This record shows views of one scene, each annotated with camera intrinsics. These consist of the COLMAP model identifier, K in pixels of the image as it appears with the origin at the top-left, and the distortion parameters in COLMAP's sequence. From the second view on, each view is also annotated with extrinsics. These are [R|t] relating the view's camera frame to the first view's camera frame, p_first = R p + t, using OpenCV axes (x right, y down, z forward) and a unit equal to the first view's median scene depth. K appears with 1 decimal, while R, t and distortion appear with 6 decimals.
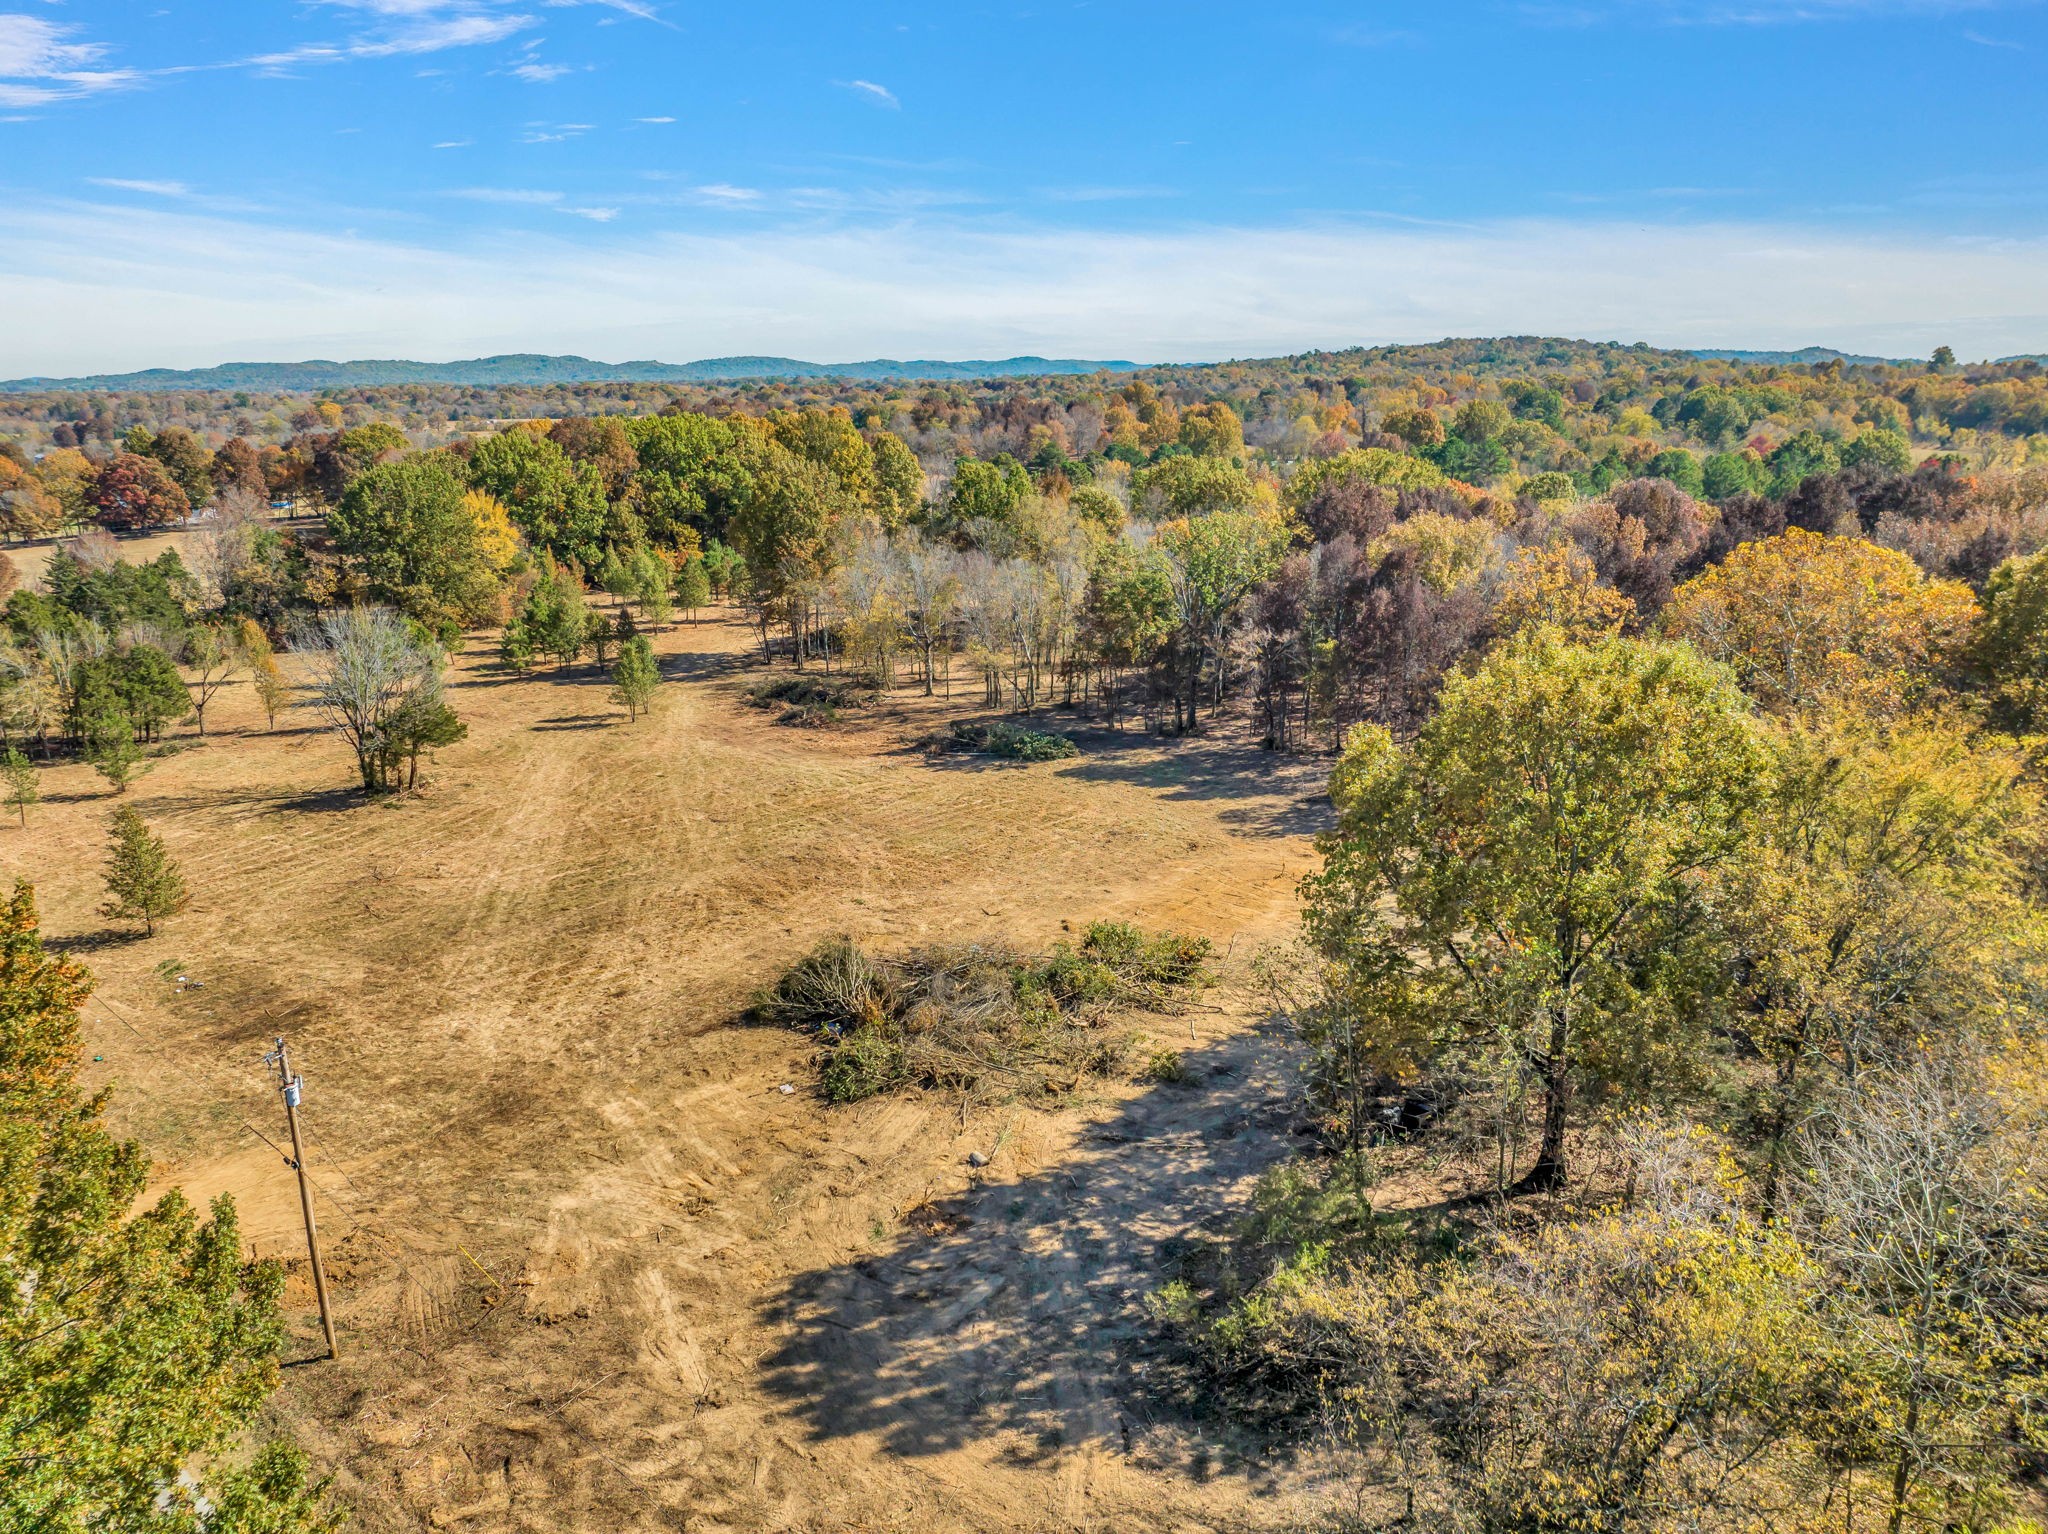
lens RADIAL K [[1417.0, 0, 986.5], [0, 1417.0, 753.7], [0, 0, 1]] dist [0.003246, 0.000041]
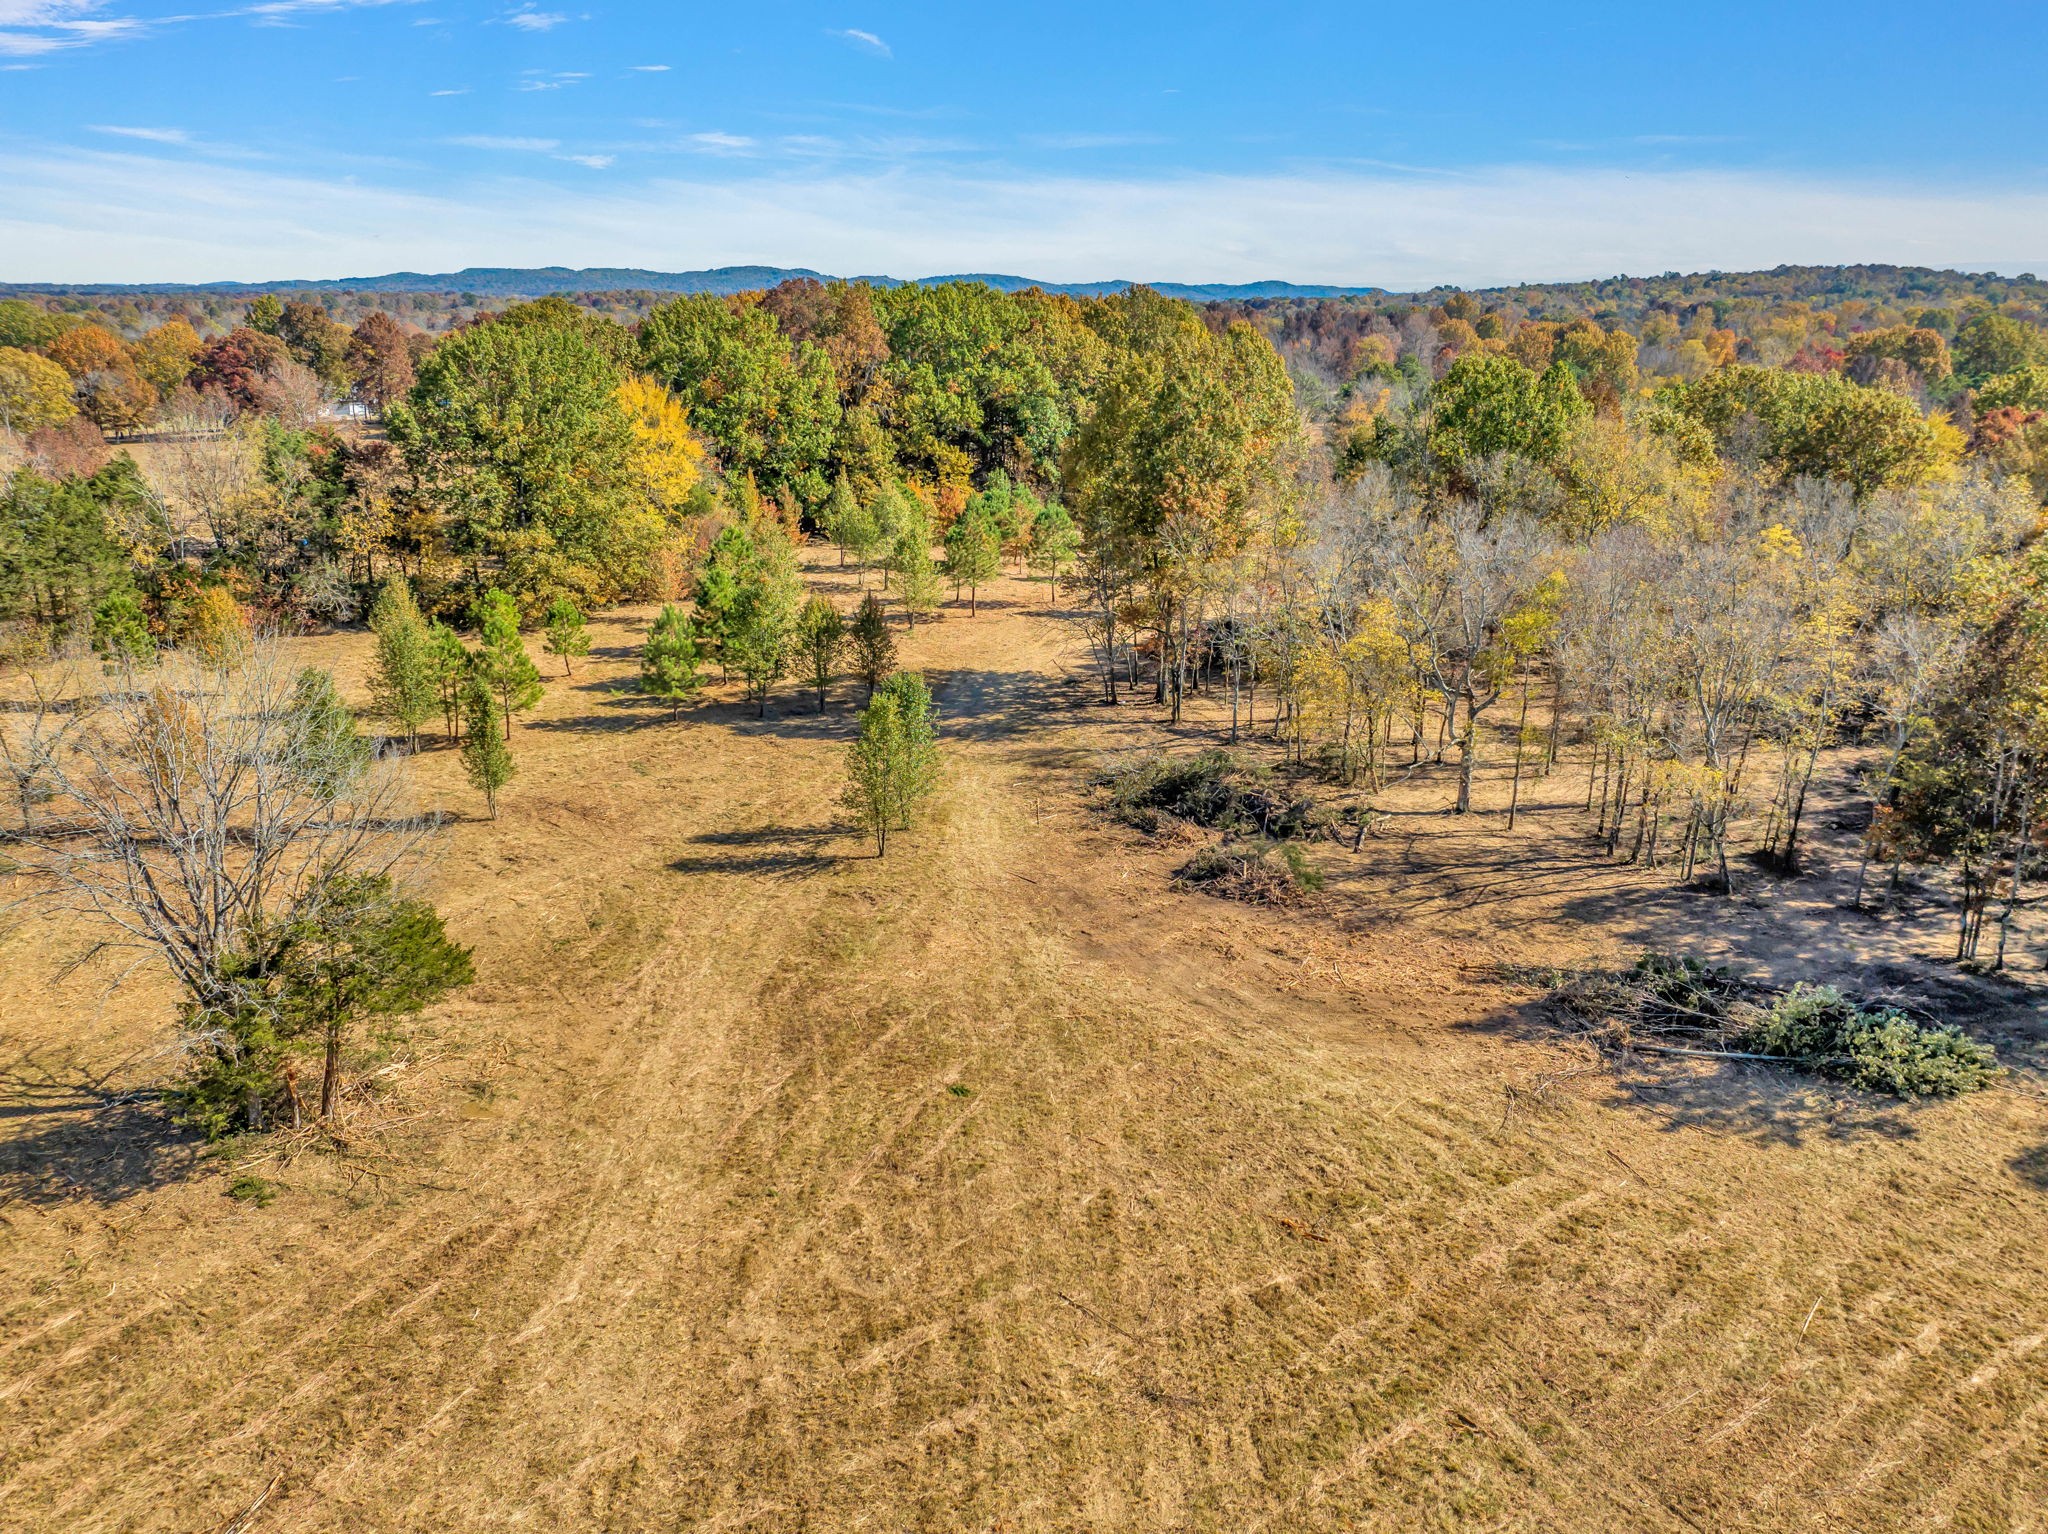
lens RADIAL K [[1492.3, 0, 1024.0], [0, 1492.3, 767.0], [0, 0, 1]] dist [-0.005644, -0.002711]
pose [[0.990671, 0.064259, -0.120174, -0.093872], [-0.058645, 0.997042, 0.049687, -0.052829], [0.123012, -0.042176, 0.991509, 0.333510]]
